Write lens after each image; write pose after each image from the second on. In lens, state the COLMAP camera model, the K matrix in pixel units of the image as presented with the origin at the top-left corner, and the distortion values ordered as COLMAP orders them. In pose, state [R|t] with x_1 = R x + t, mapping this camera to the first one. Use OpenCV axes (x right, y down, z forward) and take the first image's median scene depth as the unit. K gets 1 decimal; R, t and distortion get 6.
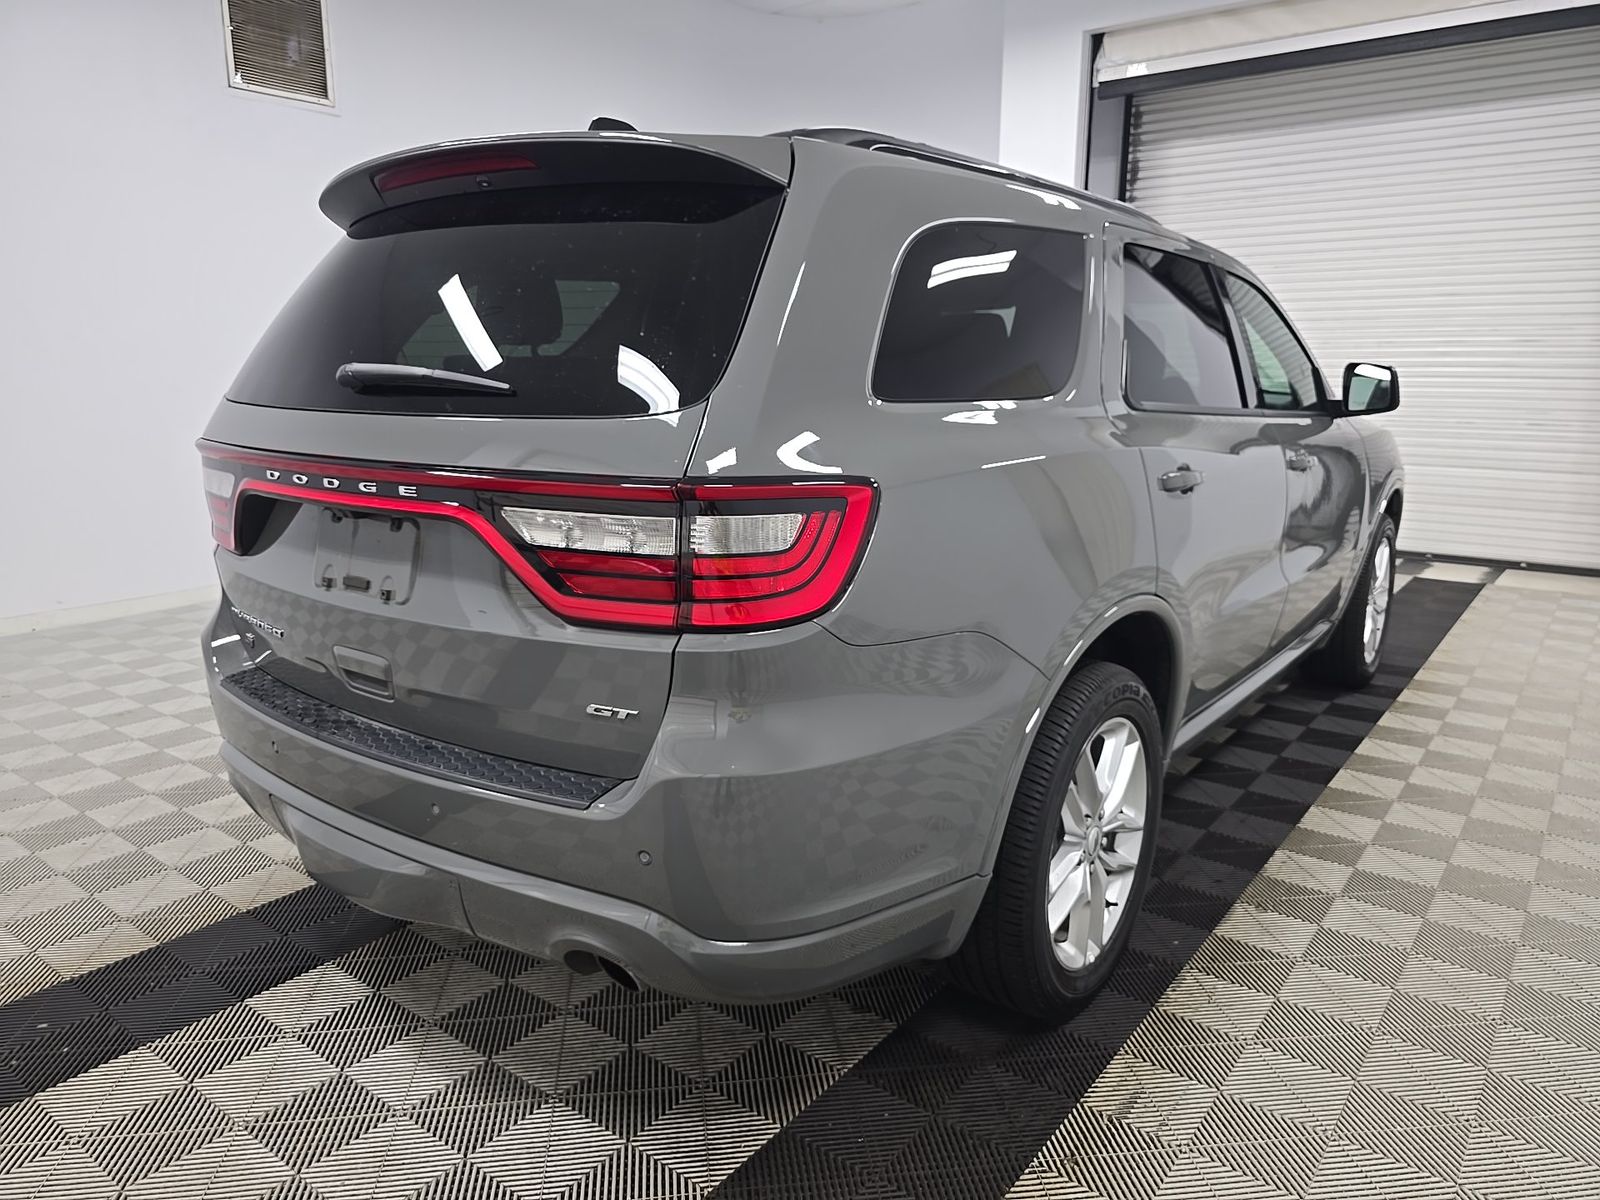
lens RADIAL K [[1089.7, 0, 789.9], [0, 1089.7, 600.9], [0, 0, 1]] dist [0.029259, -0.019761]
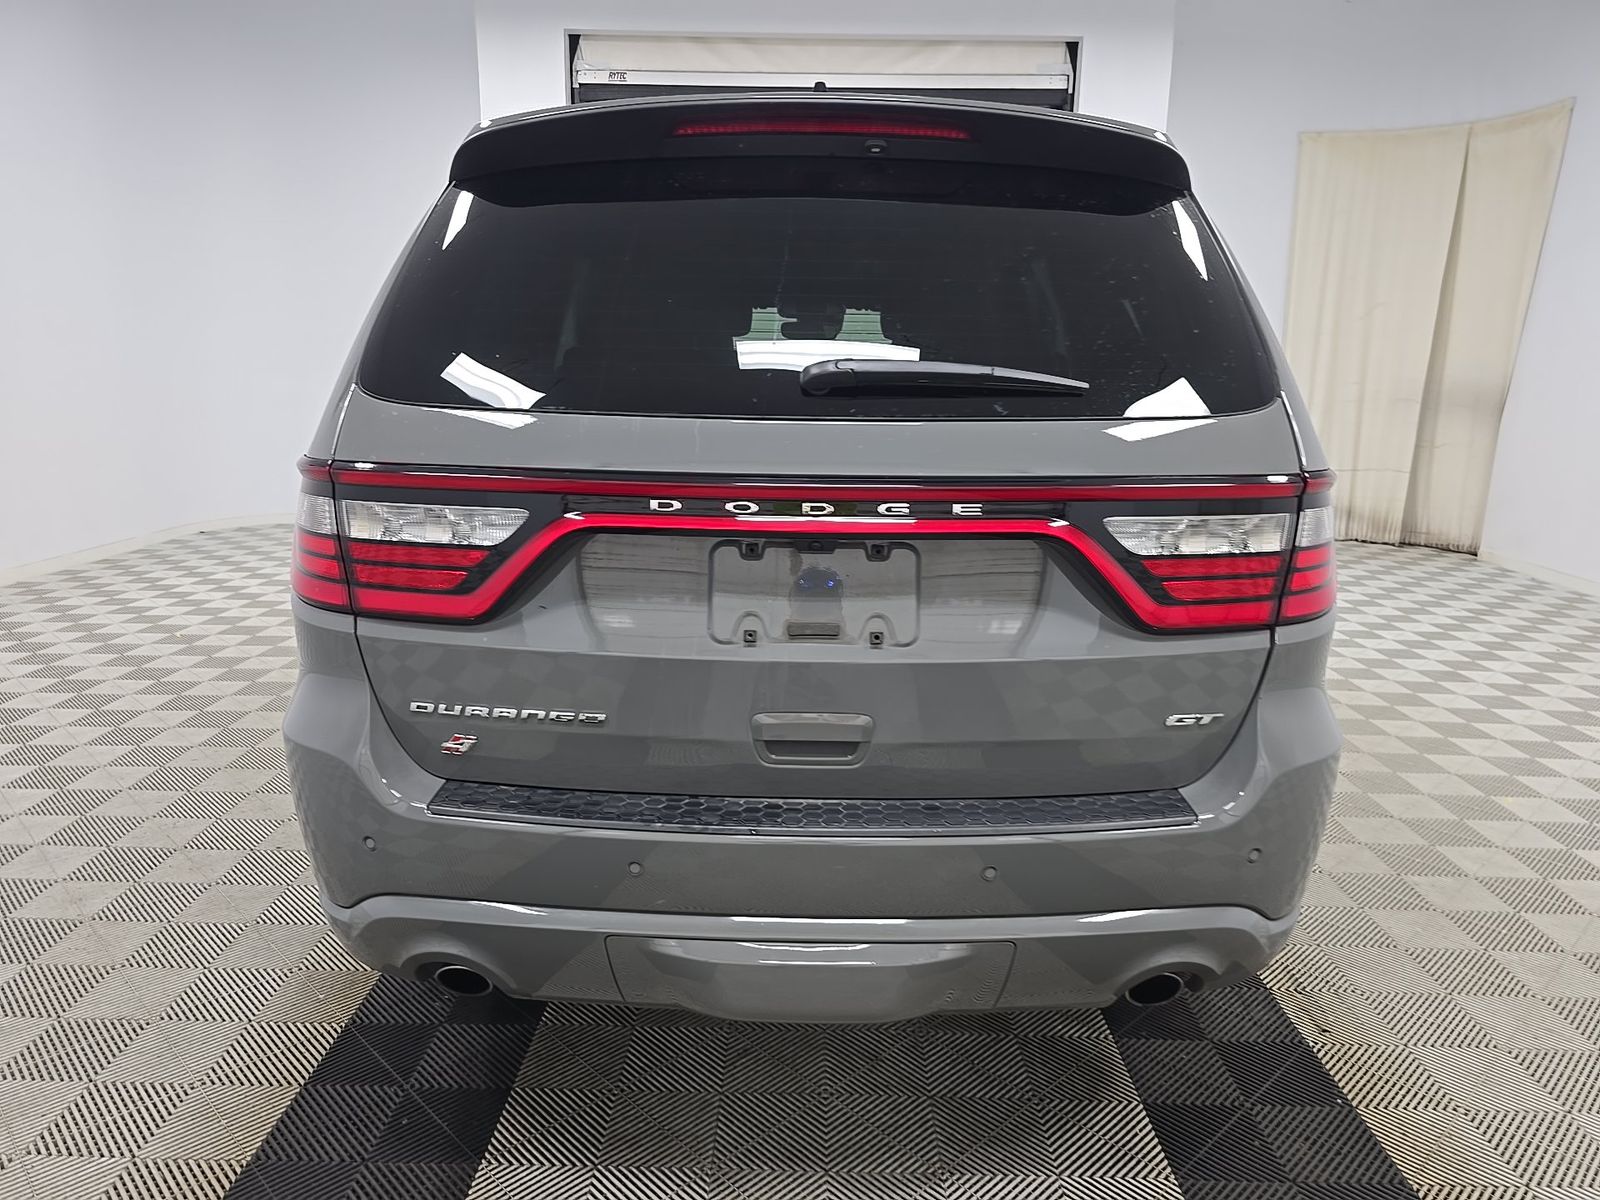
lens RADIAL K [[1089.7, 0, 795.1], [0, 1089.7, 605.1], [0, 0, 1]] dist [0.029259, -0.019761]
pose [[0.810141, -0.116383, 0.574566, -0.891176], [0.113659, 0.992681, 0.040816, -0.071110], [-0.575111, 0.032238, 0.817440, 0.358018]]
